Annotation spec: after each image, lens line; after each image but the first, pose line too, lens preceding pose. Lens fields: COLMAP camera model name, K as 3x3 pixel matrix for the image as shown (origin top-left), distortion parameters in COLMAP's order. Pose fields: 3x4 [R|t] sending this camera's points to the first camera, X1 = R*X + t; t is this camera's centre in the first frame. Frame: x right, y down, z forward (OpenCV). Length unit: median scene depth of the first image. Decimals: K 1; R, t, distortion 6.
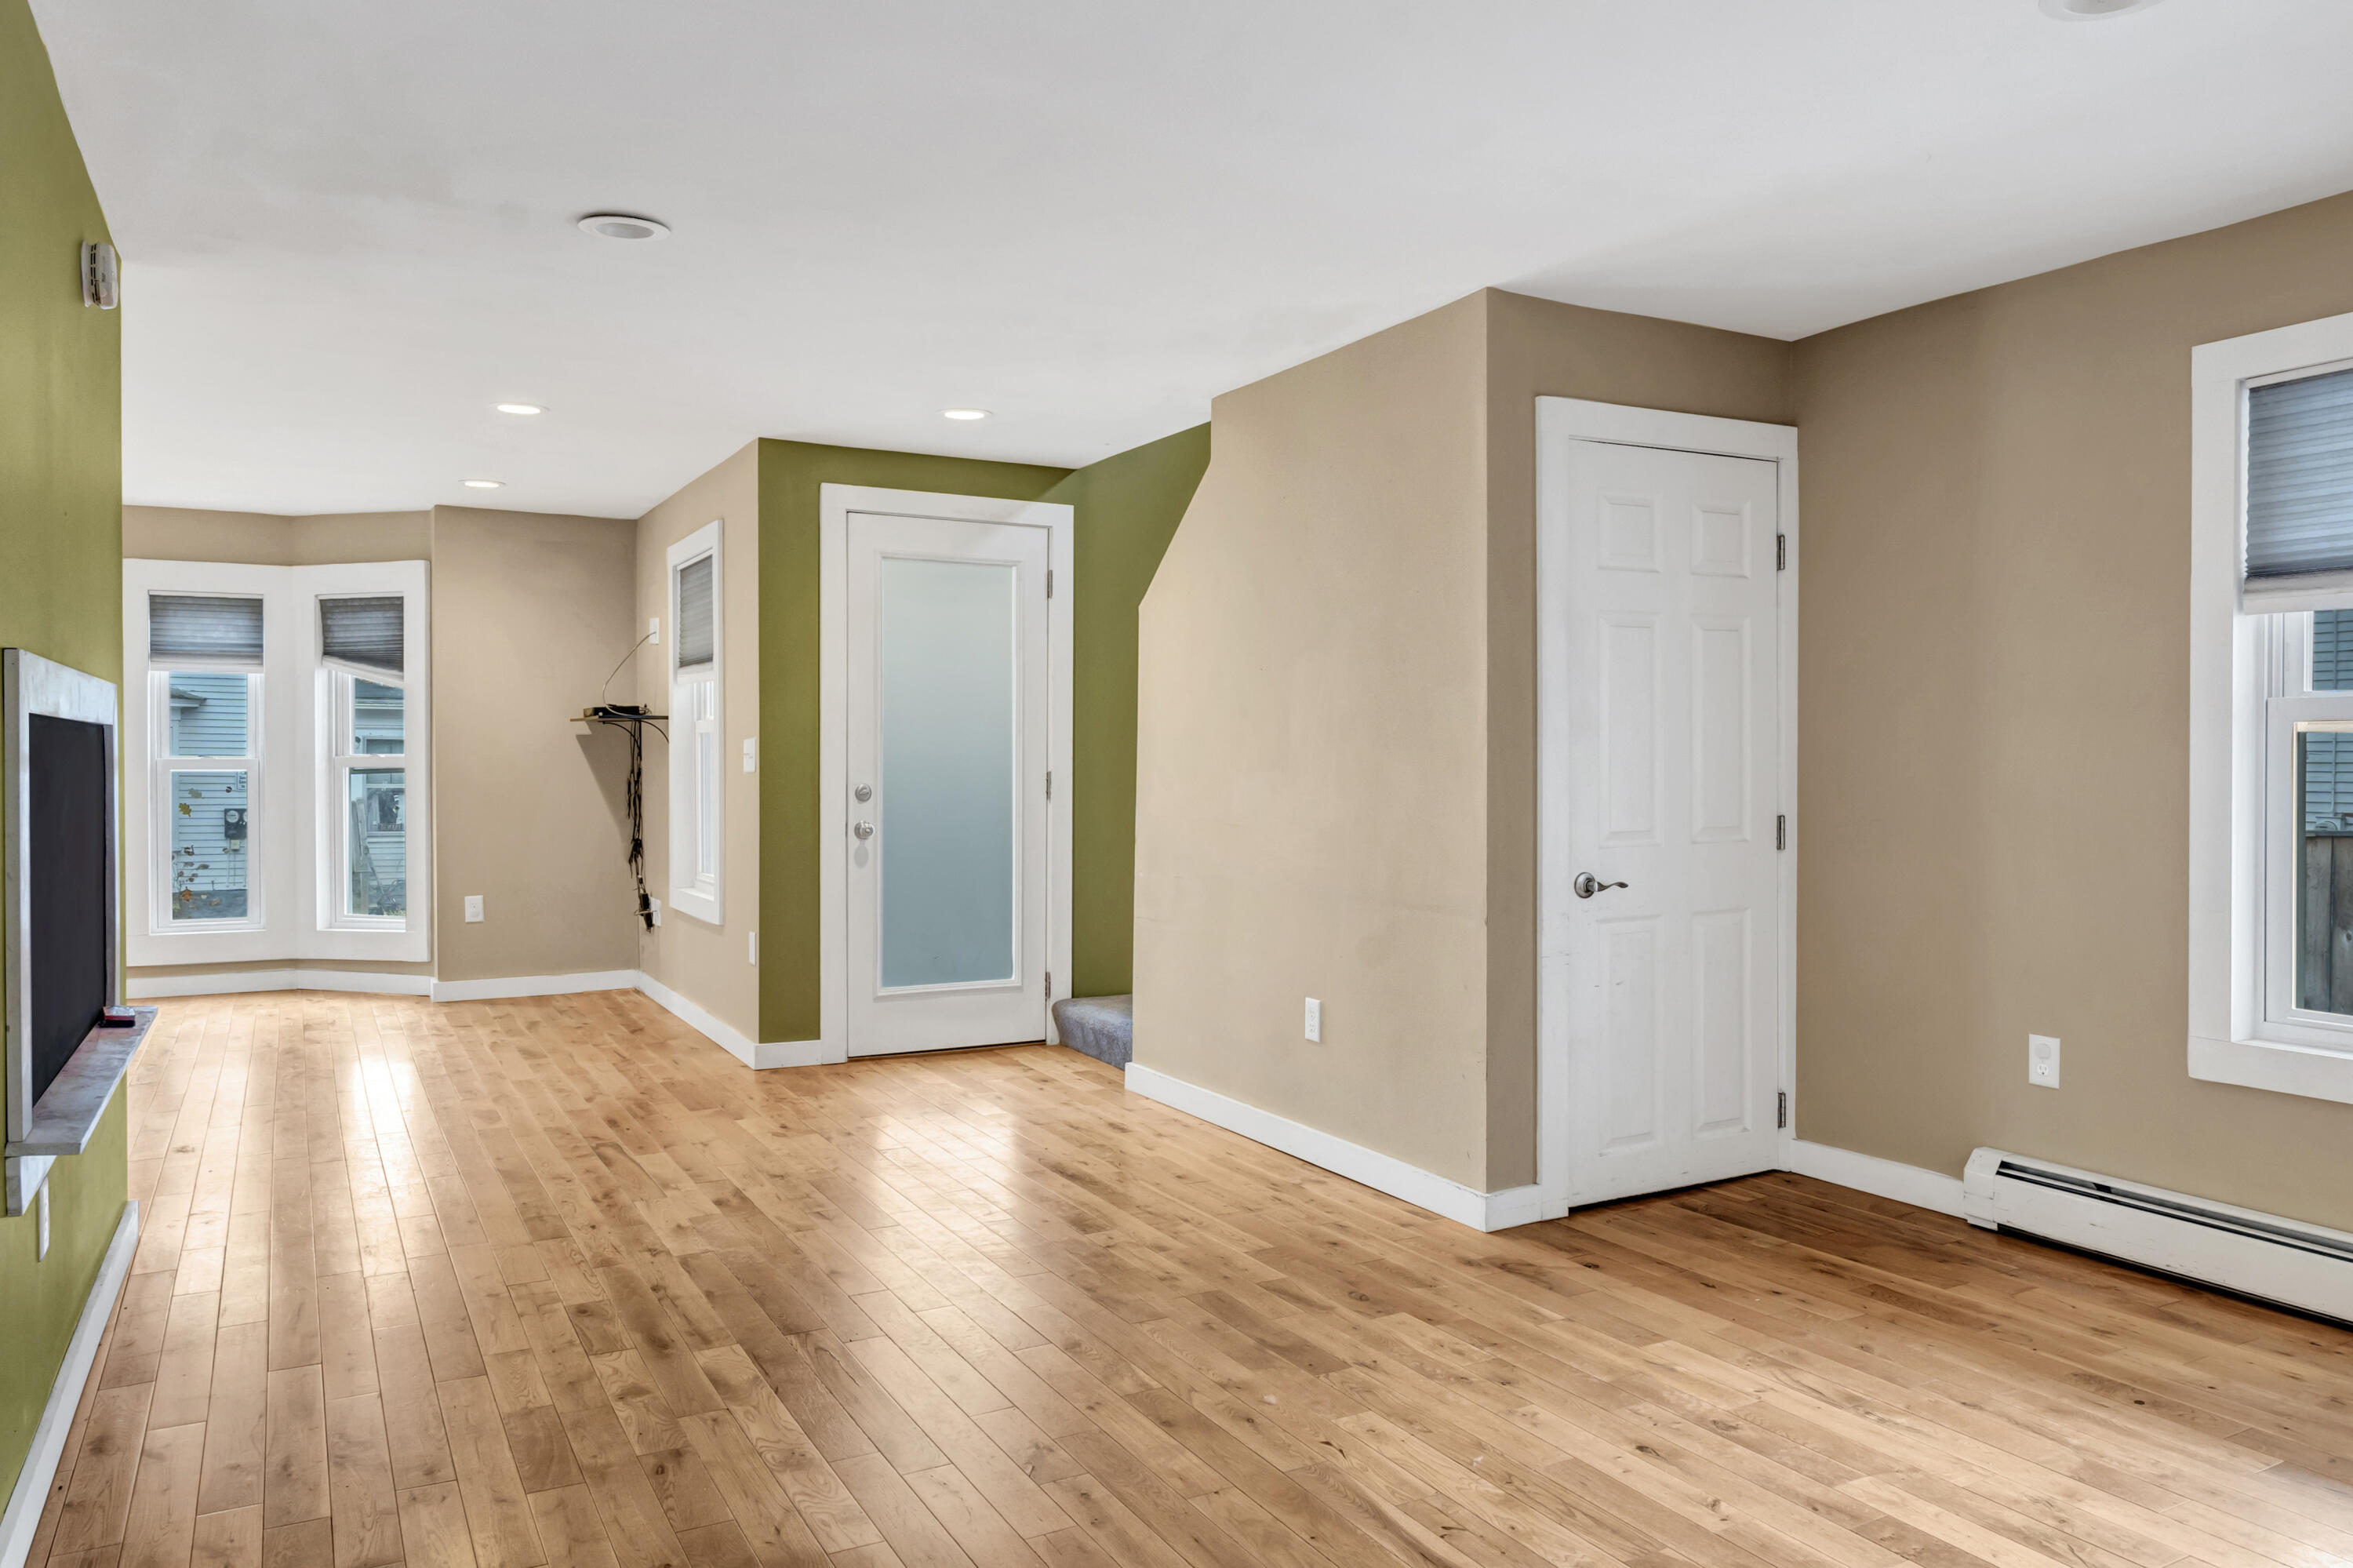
lens RADIAL K [[1634.0, 0, 1176.5], [0, 1634.0, 753.8], [0, 0, 1]] dist [0.002044, 0.001224]
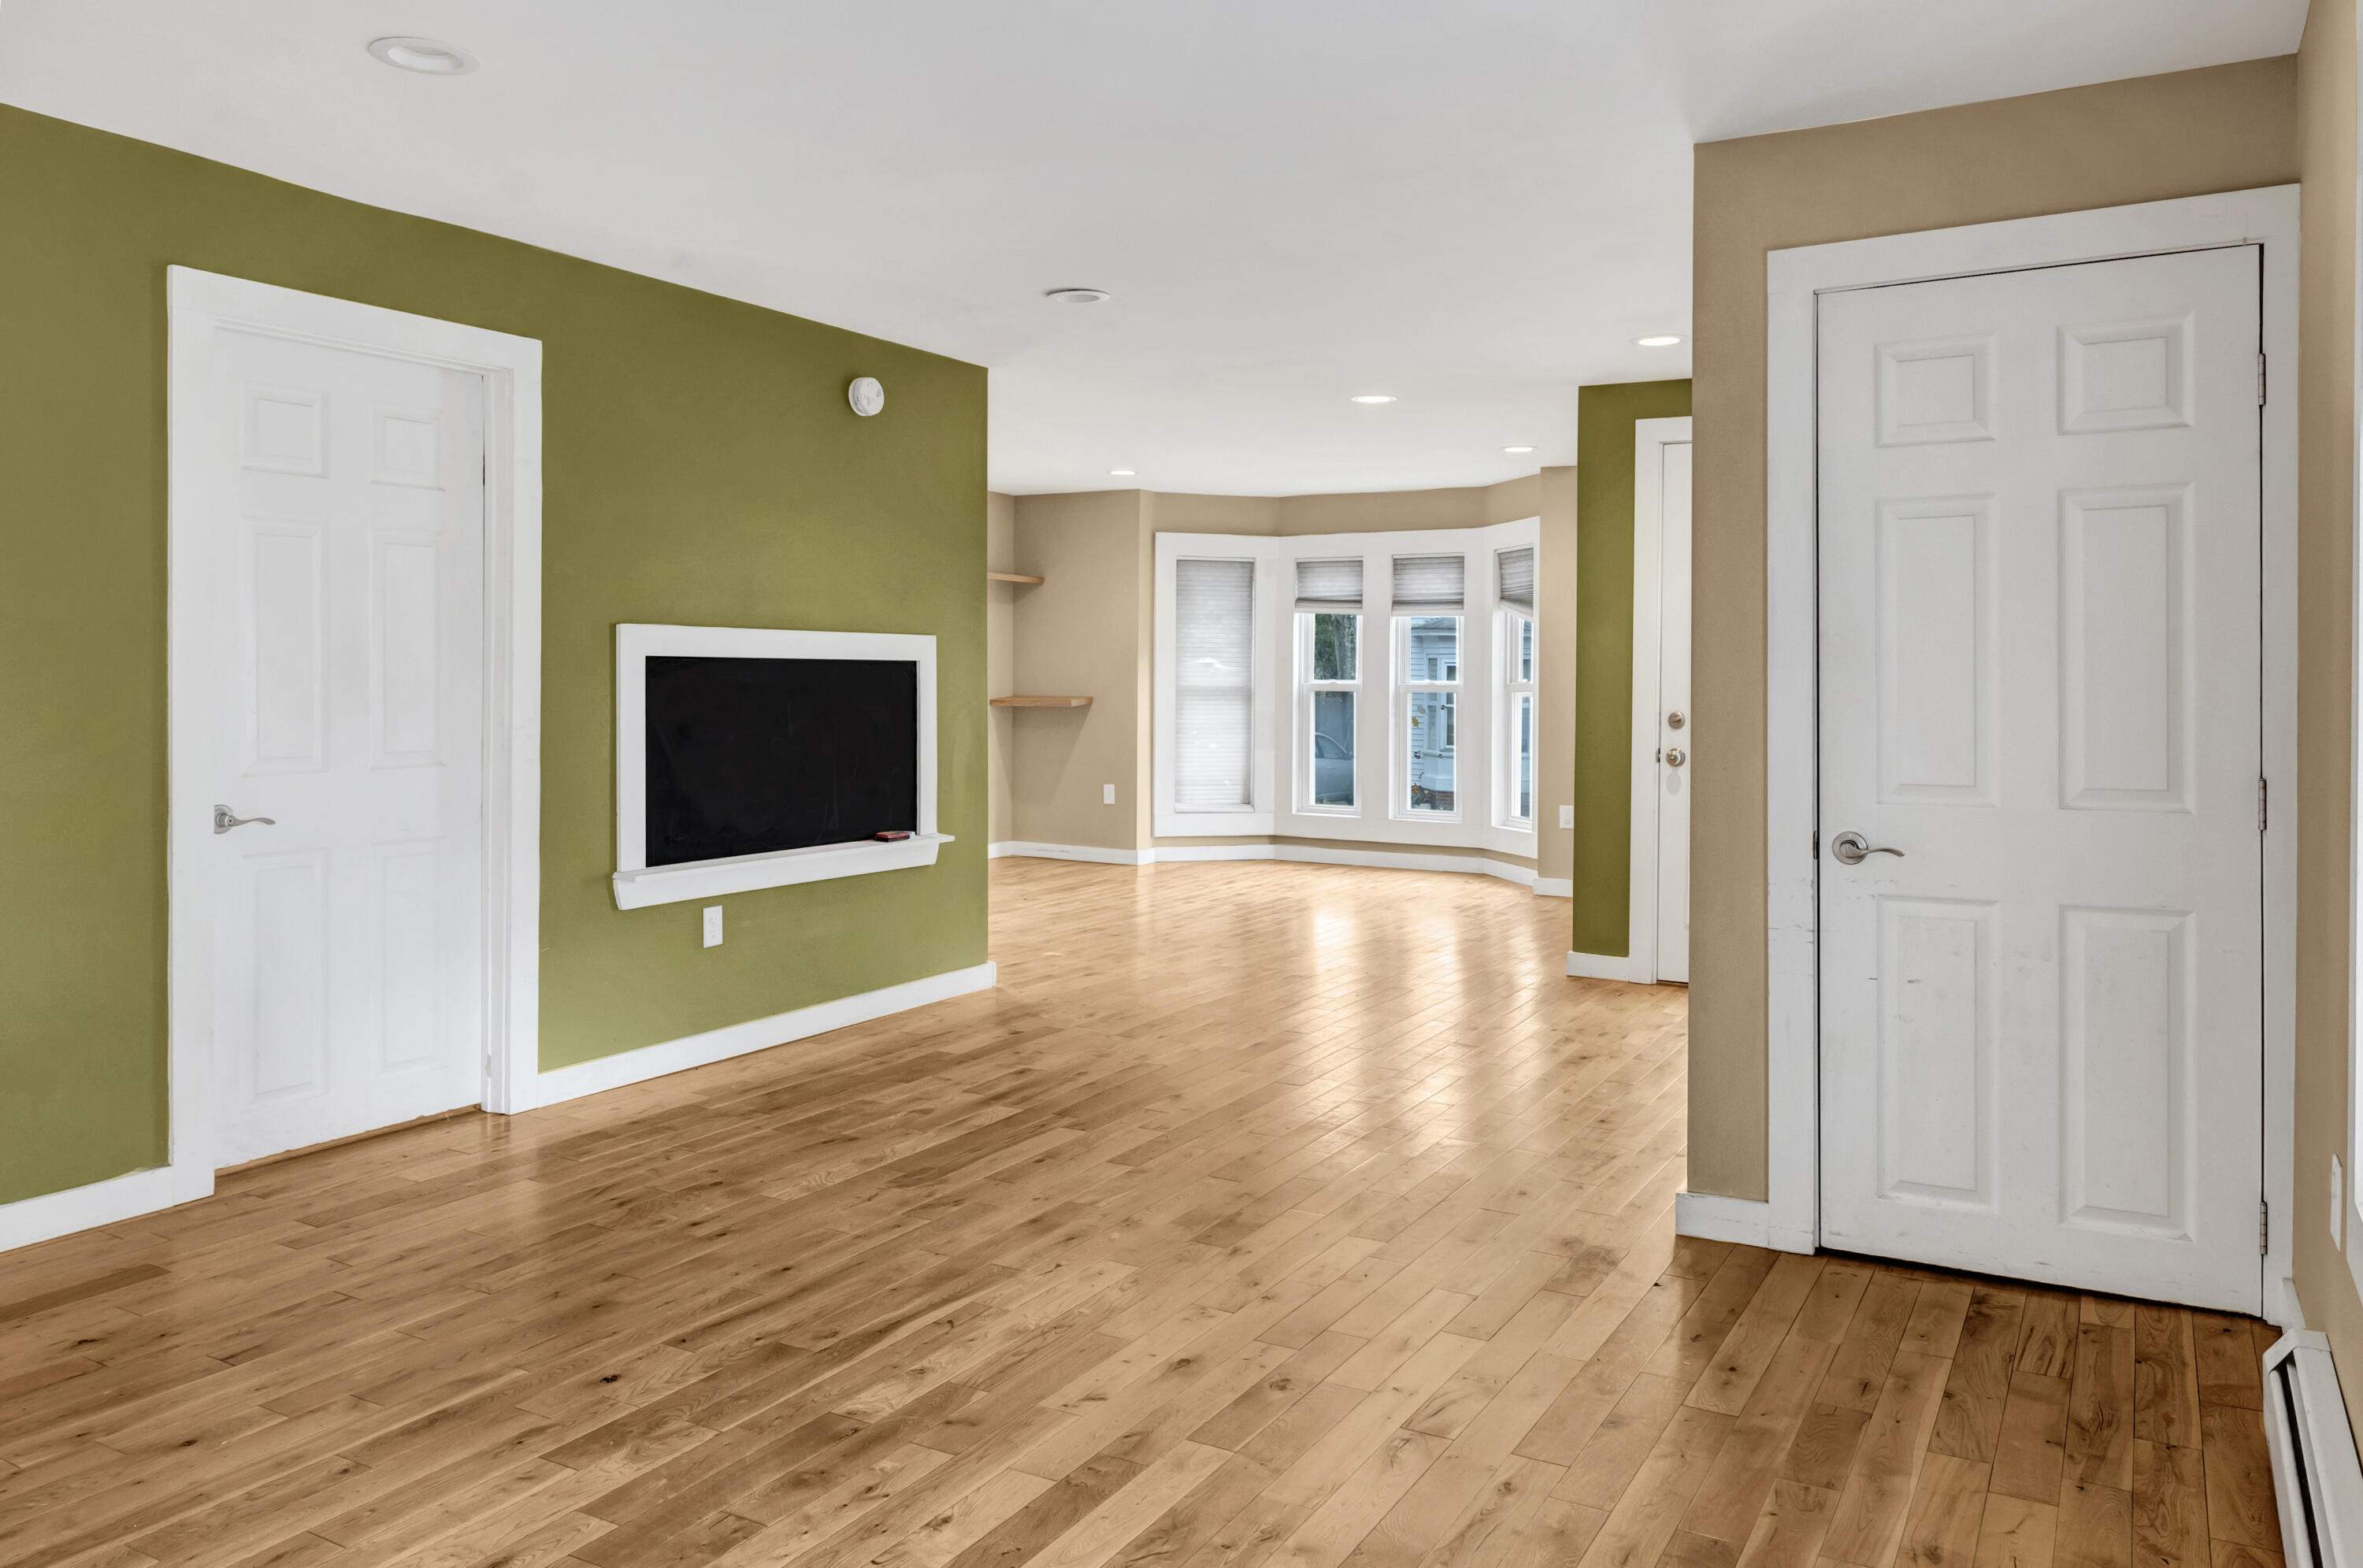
lens RADIAL K [[1661.9, 0, 1181.9], [0, 1661.9, 670.6], [0, 0, 1]] dist [-0.004398, 0.000552]
pose [[0.518372, -0.000153, -0.855155, 0.784996], [-0.007100, 0.999965, -0.004483, -0.000558], [0.855126, 0.008396, 0.518353, 0.308105]]
